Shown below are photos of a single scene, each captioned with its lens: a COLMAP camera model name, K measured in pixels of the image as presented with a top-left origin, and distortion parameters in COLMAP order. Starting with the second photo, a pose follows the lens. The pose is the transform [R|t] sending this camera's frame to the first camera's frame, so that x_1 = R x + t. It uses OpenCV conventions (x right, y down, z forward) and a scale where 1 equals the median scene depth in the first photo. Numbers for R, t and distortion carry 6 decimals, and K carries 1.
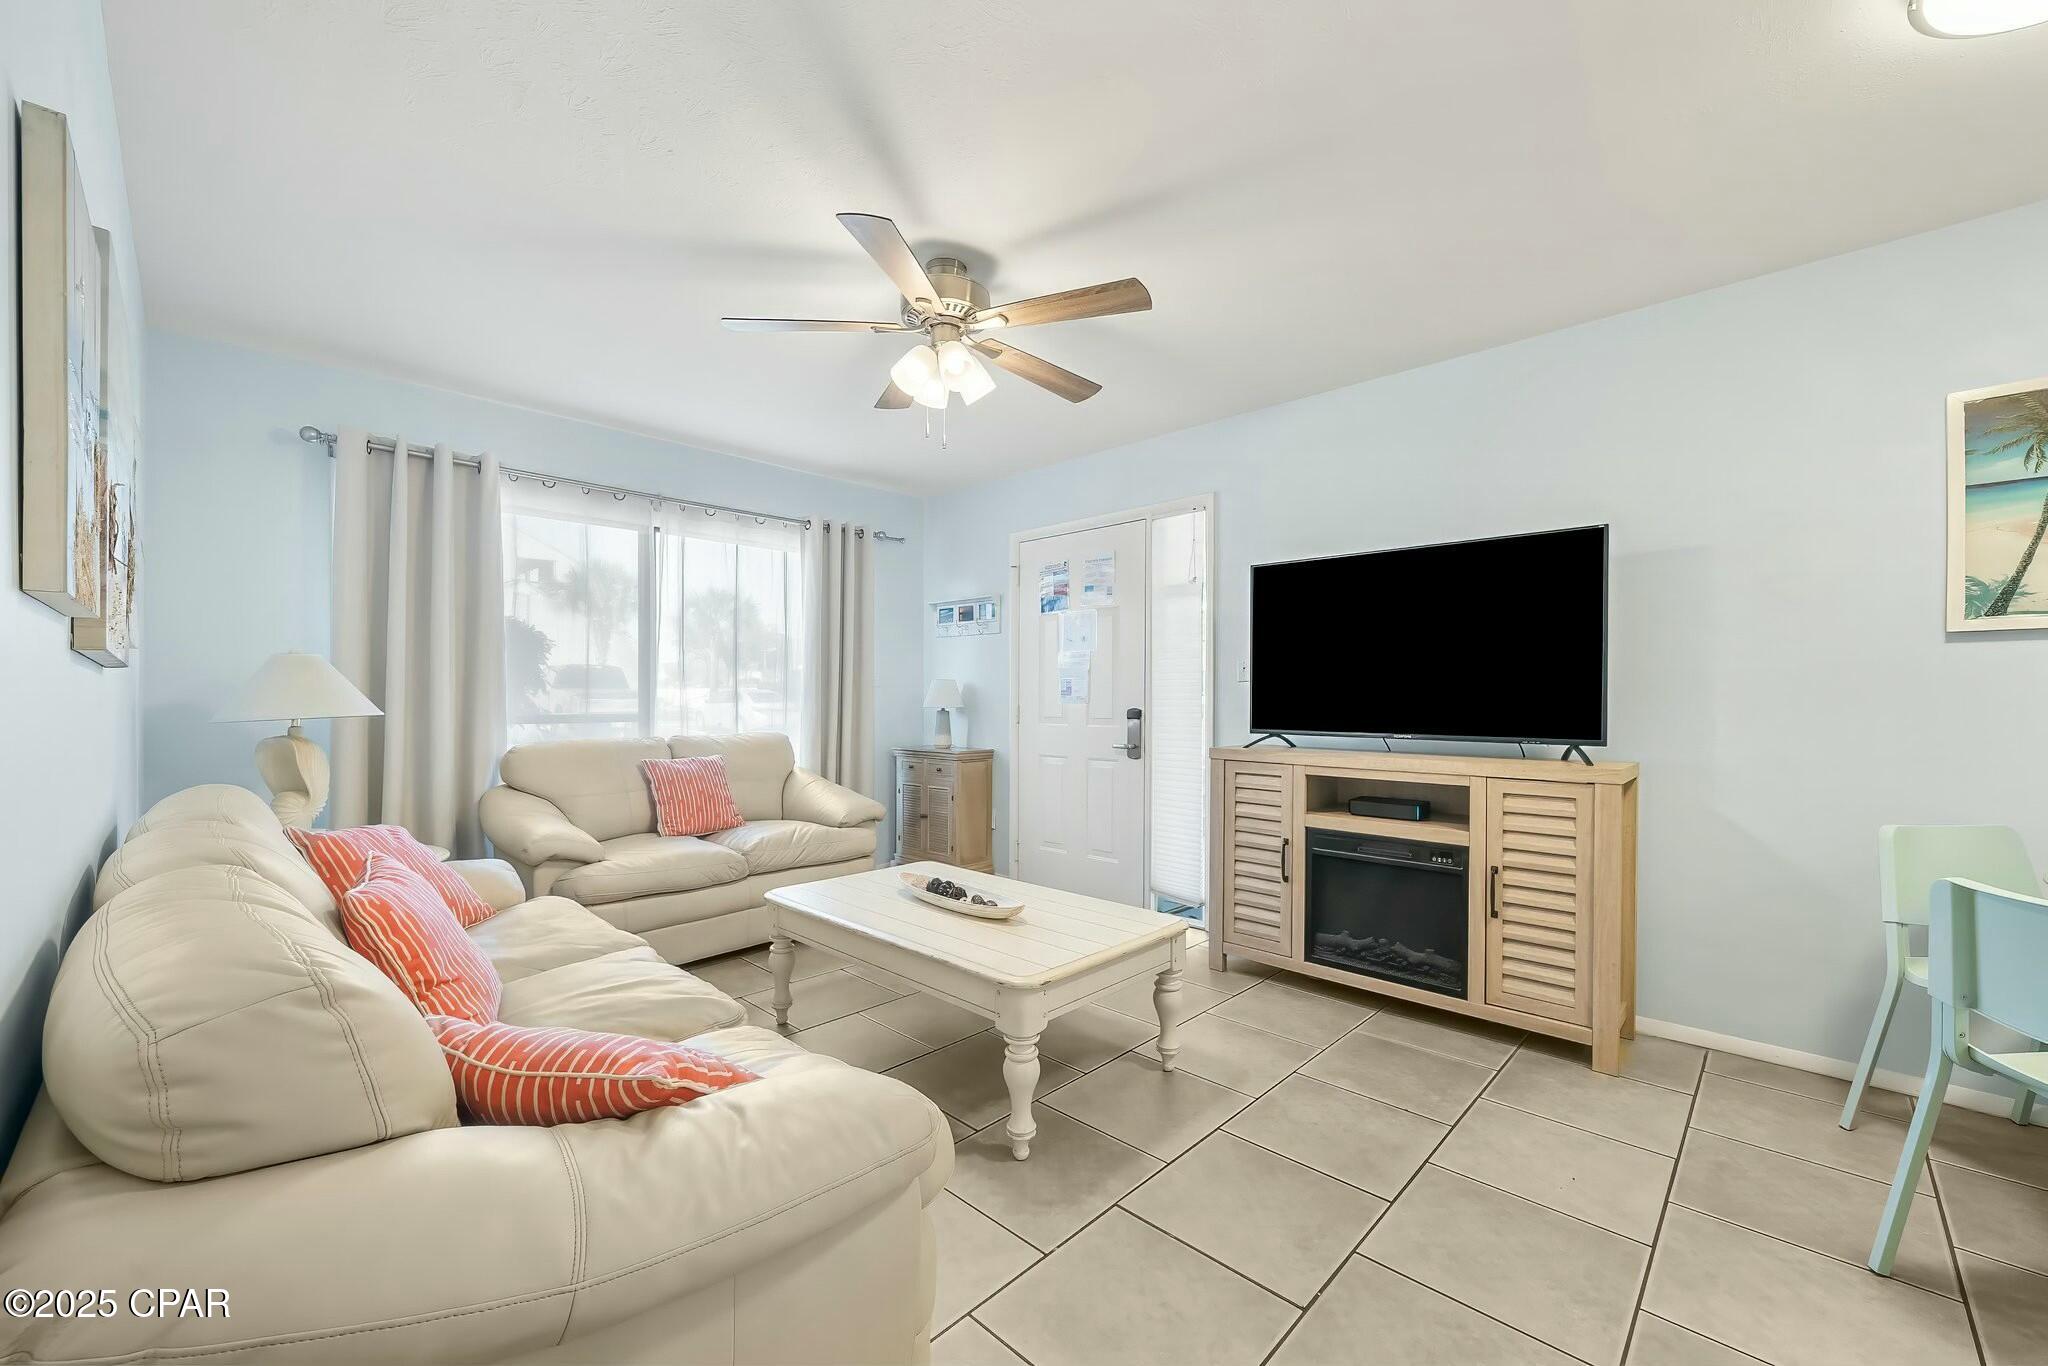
lens RADIAL K [[777.7, 0, 994.2], [0, 777.7, 694.4], [0, 0, 1]] dist [0.000735, 0.000157]
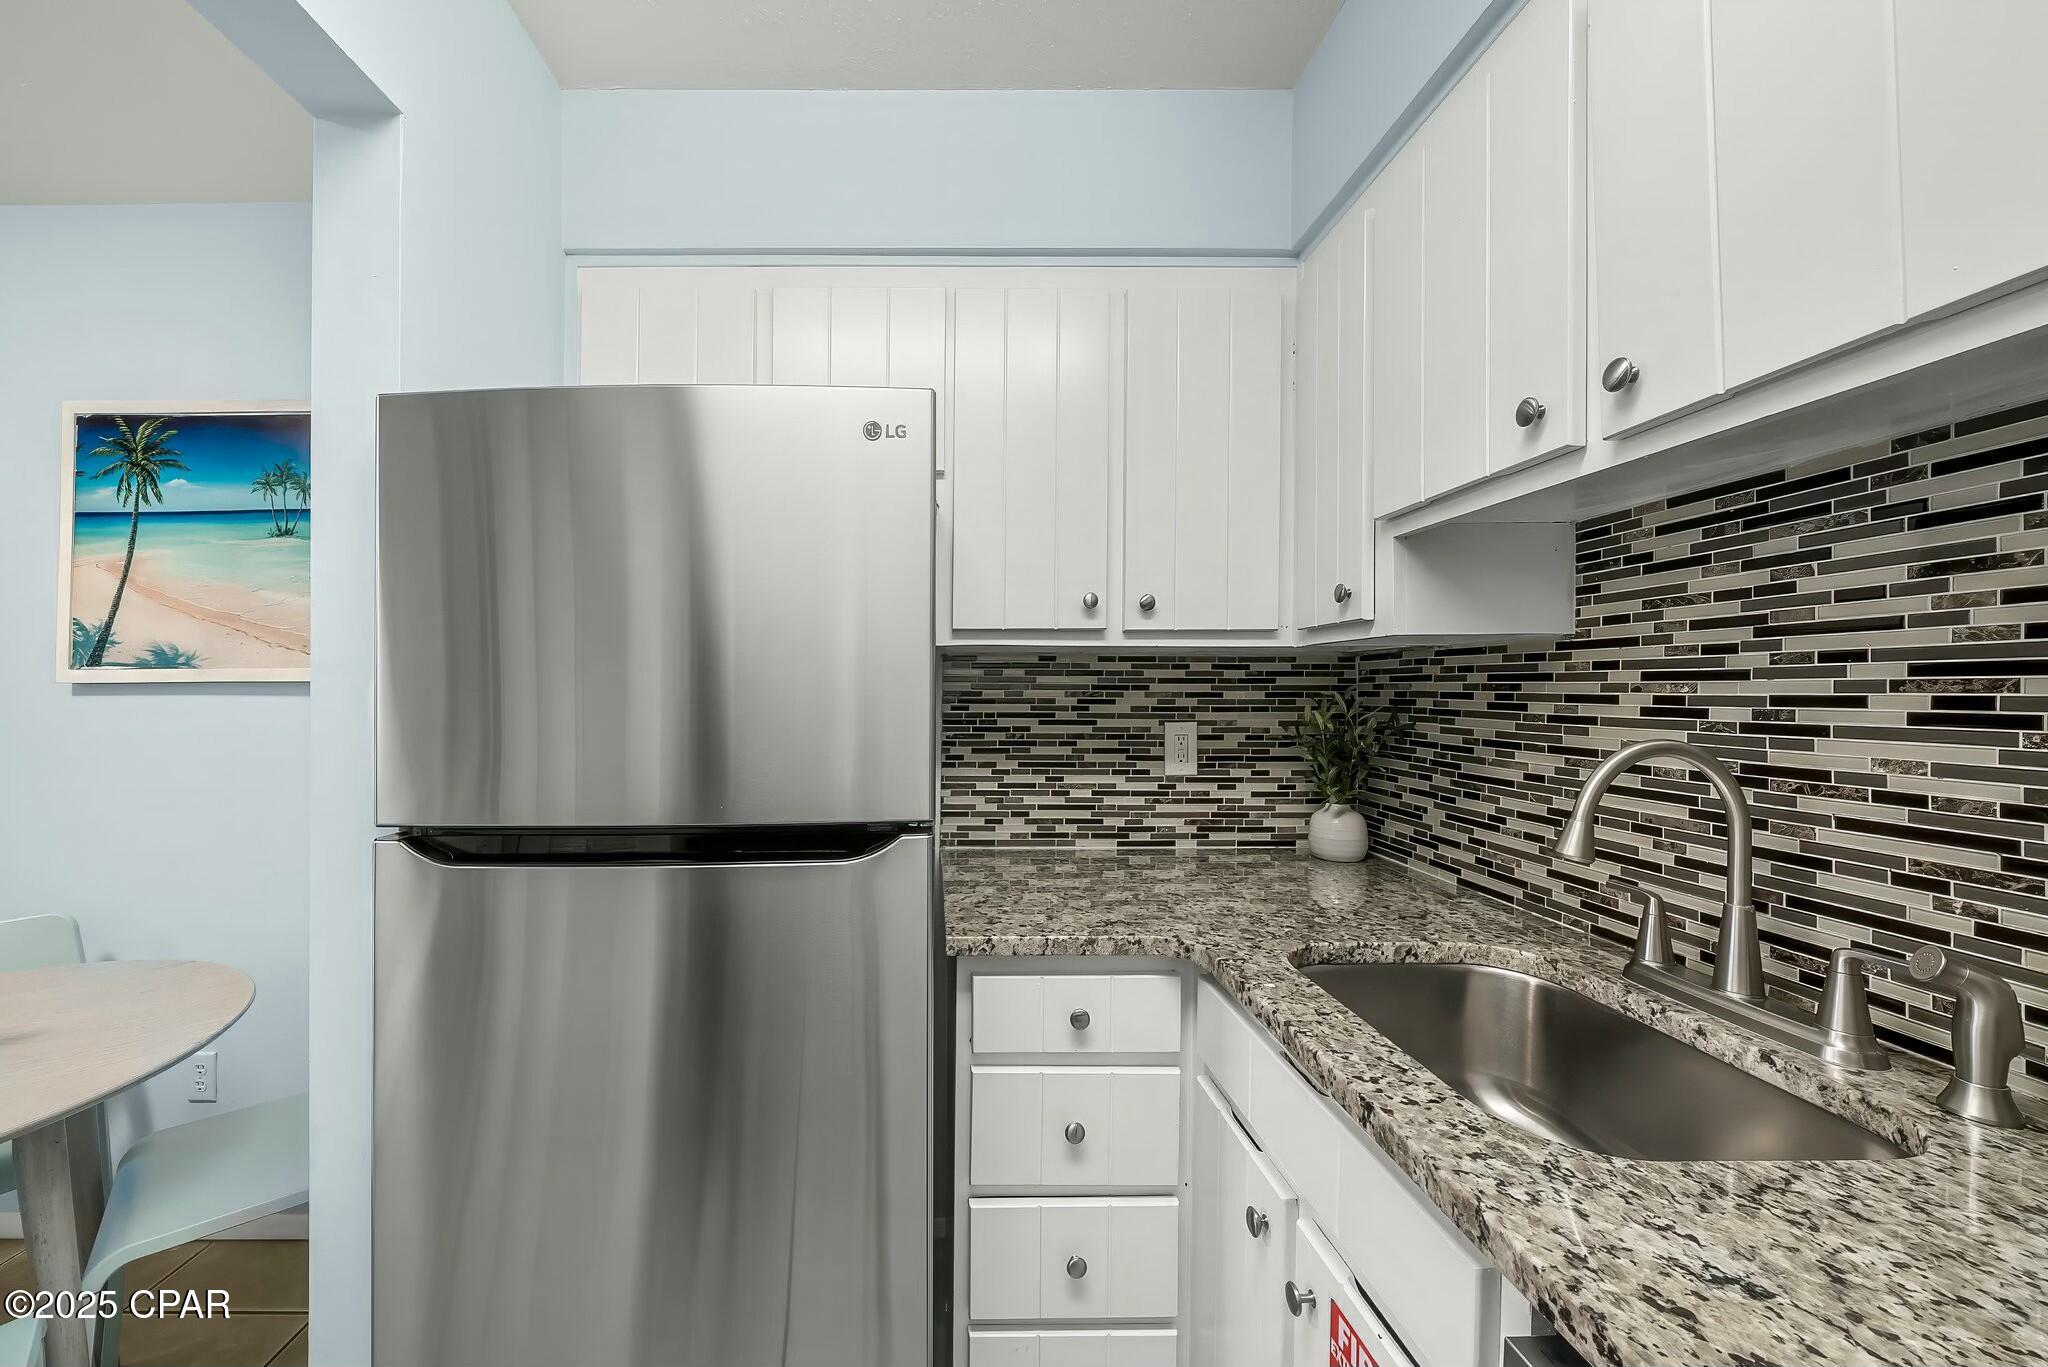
lens RADIAL K [[719.6, 0, 1019.4], [0, 719.6, 685.8], [0, 0, 1]] dist [-0.011469, -0.000028]
pose [[0.698074, 0.004013, 0.716014, 1.085290], [-0.000576, 0.999987, -0.005042, -0.057106], [-0.716025, 0.003107, 0.698067, -0.216907]]
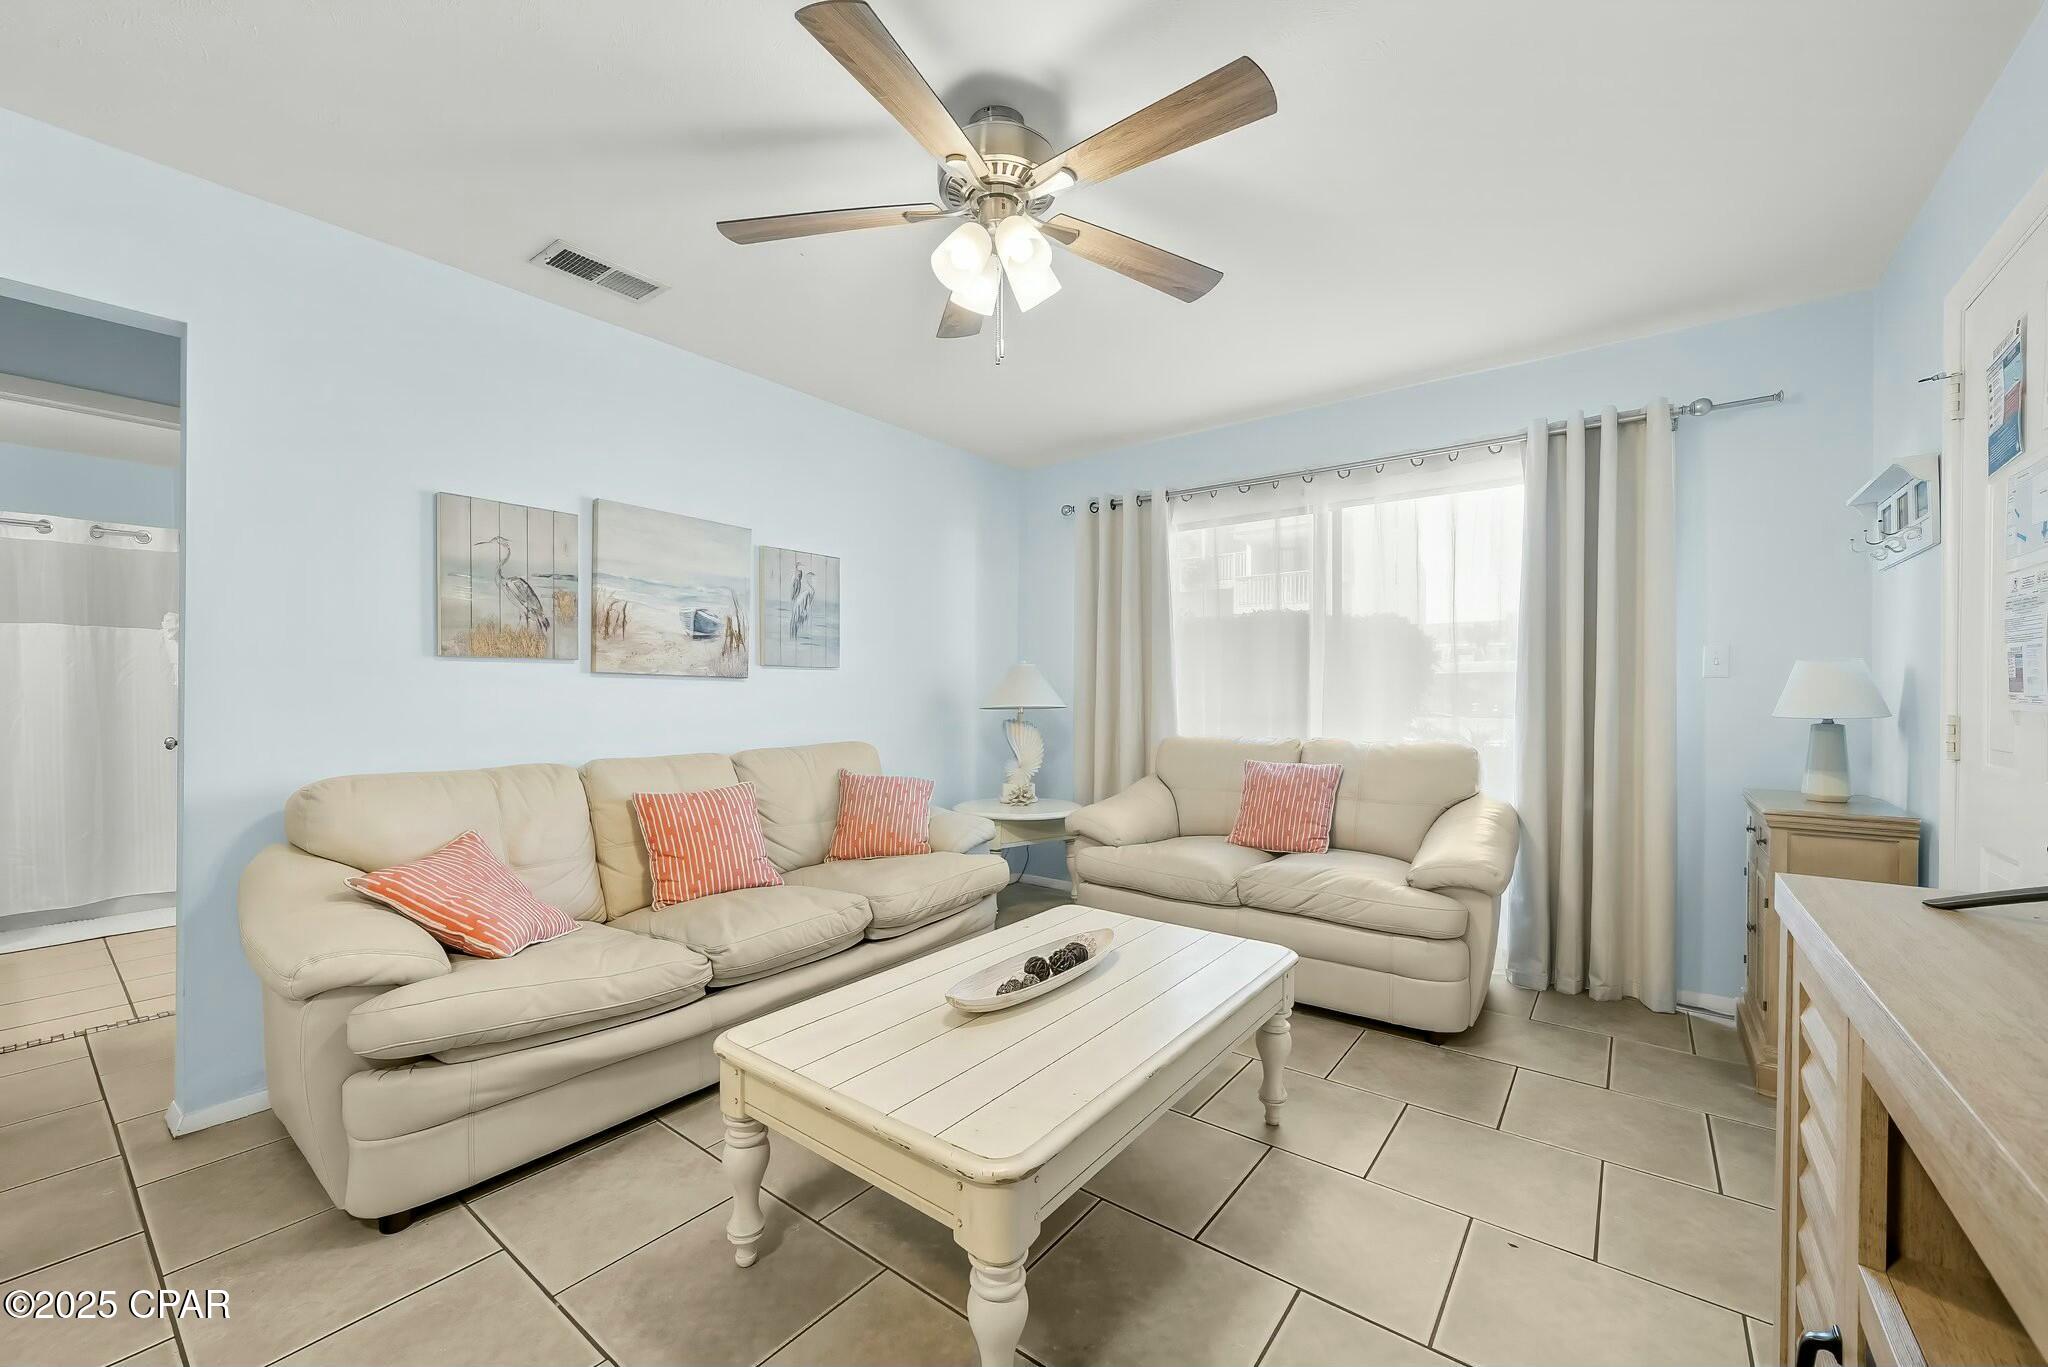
lens RADIAL K [[777.7, 0, 1035.7], [0, 777.7, 697.4], [0, 0, 1]] dist [0.000735, 0.000157]
pose [[0.169031, 0.007222, -0.985584, 0.623760], [-0.001140, 0.999974, 0.007132, 0.001280], [0.985610, -0.000082, 0.169035, 0.827762]]
